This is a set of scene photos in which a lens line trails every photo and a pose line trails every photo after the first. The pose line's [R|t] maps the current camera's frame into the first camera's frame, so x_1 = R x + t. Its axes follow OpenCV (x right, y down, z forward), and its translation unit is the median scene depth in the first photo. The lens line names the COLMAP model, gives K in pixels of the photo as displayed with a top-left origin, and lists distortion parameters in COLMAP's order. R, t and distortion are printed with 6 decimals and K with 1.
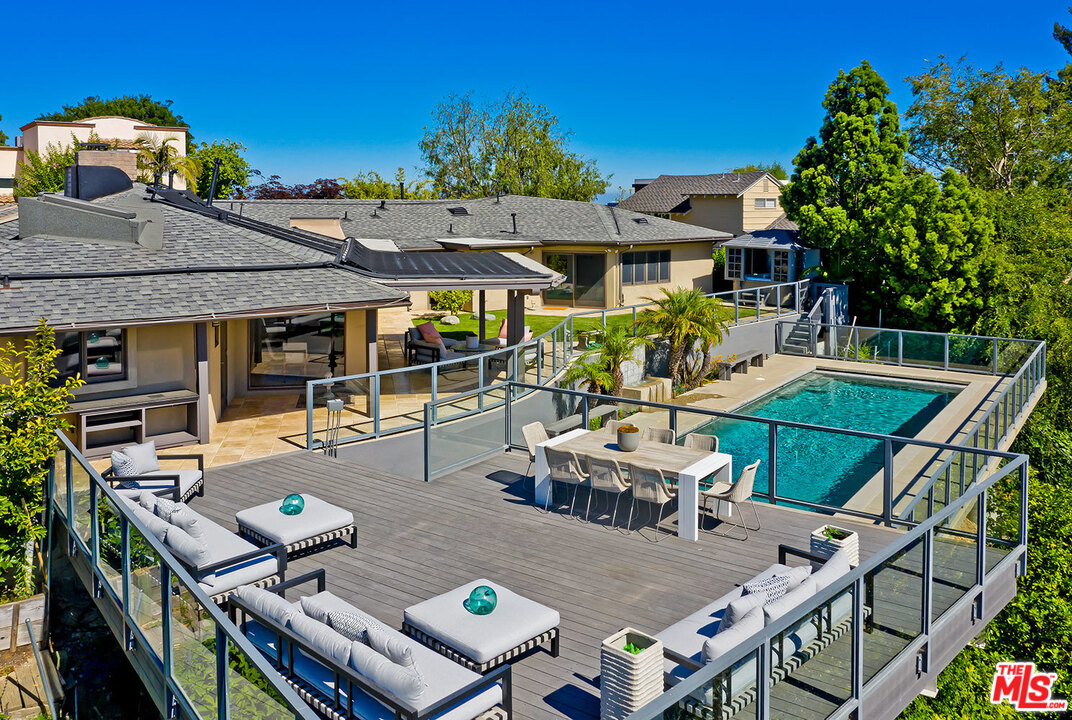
lens RADIAL K [[882.8, 0, 538.1], [0, 882.8, 222.1], [0, 0, 1]] dist [-0.007923, -0.002341]
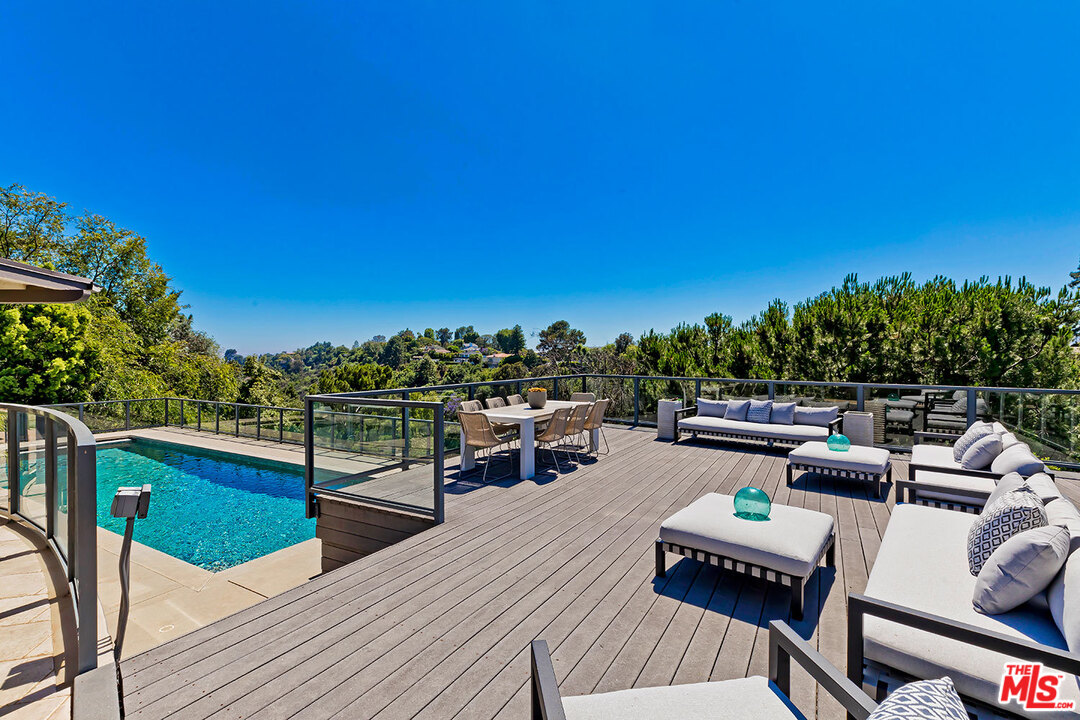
lens RADIAL K [[483.2, 0, 543.3], [0, 483.2, 357.6], [0, 0, 1]] dist [0.002945, 0.000318]
pose [[-0.101299, 0.000538, 0.994856, -0.200492], [0.026851, 0.999637, 0.002193, 0.071257], [-0.994494, 0.026935, -0.101277, 0.401364]]
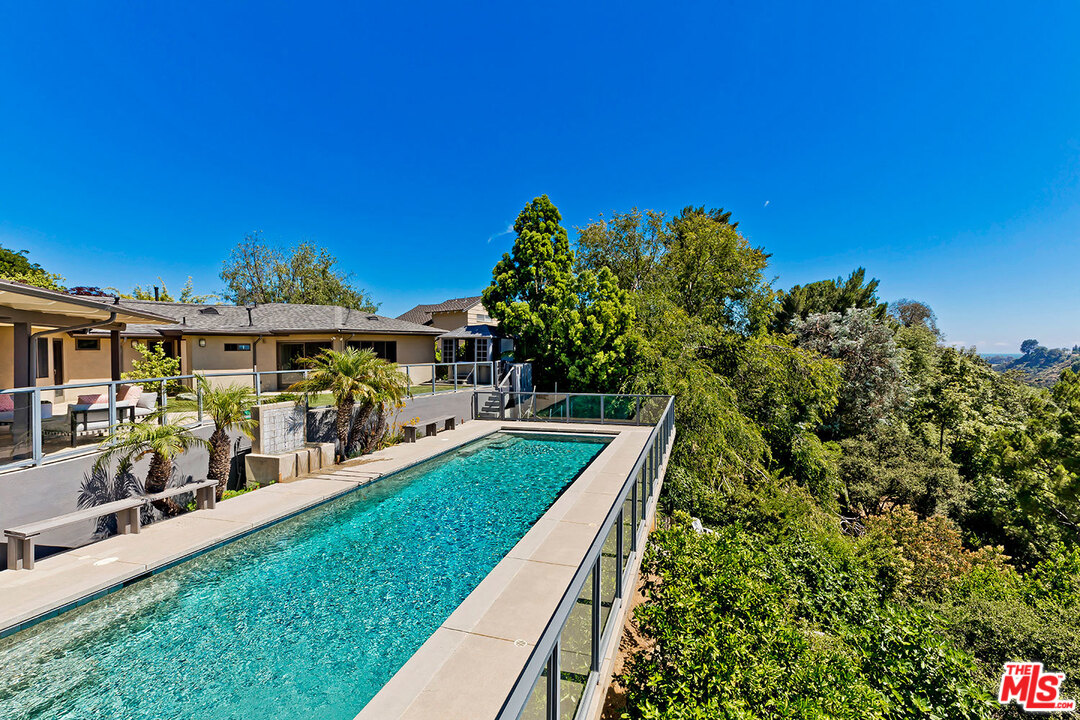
lens RADIAL K [[483.2, 0, 543.3], [0, 483.2, 357.6], [0, 0, 1]] dist [0.002945, 0.000318]
pose [[0.953269, -0.006644, 0.302049, 0.158109], [0.011155, 0.999850, -0.013213, 0.073024], [-0.301916, 0.015965, 0.953201, 0.332653]]
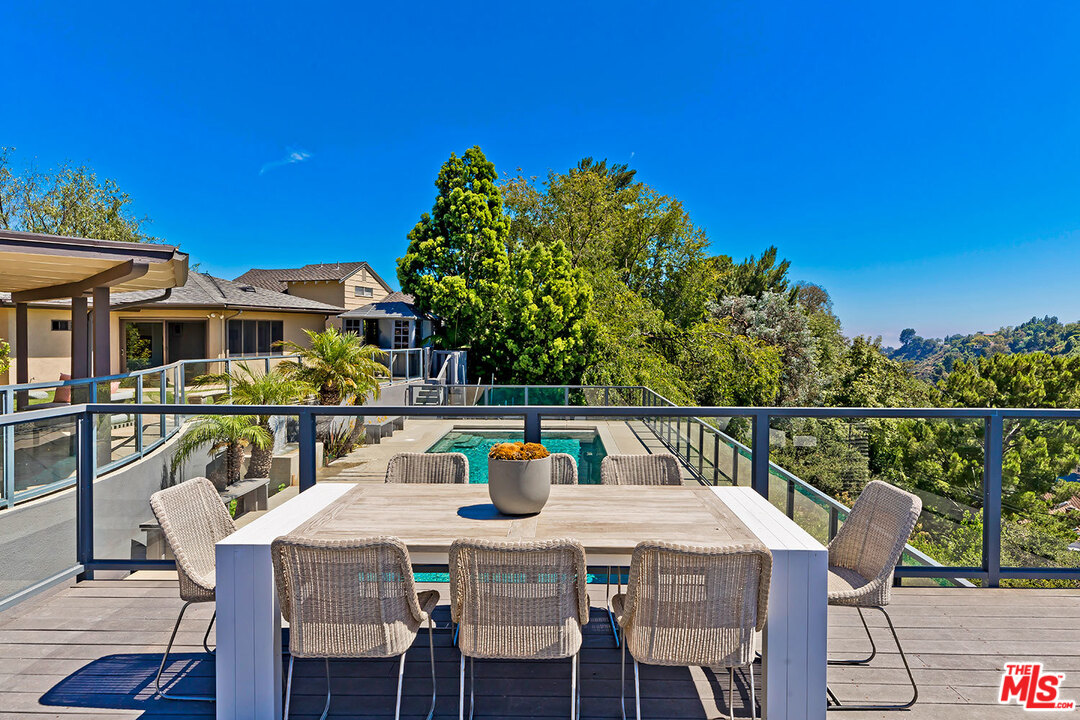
lens RADIAL K [[661.1, 0, 545.8], [0, 661.1, 353.4], [0, 0, 1]] dist [0.002009, 0.000971]
pose [[0.828554, -0.006293, 0.559874, -0.012920], [0.005795, 0.999980, 0.002663, 0.073350], [-0.559879, 0.001038, 0.828574, 0.294410]]
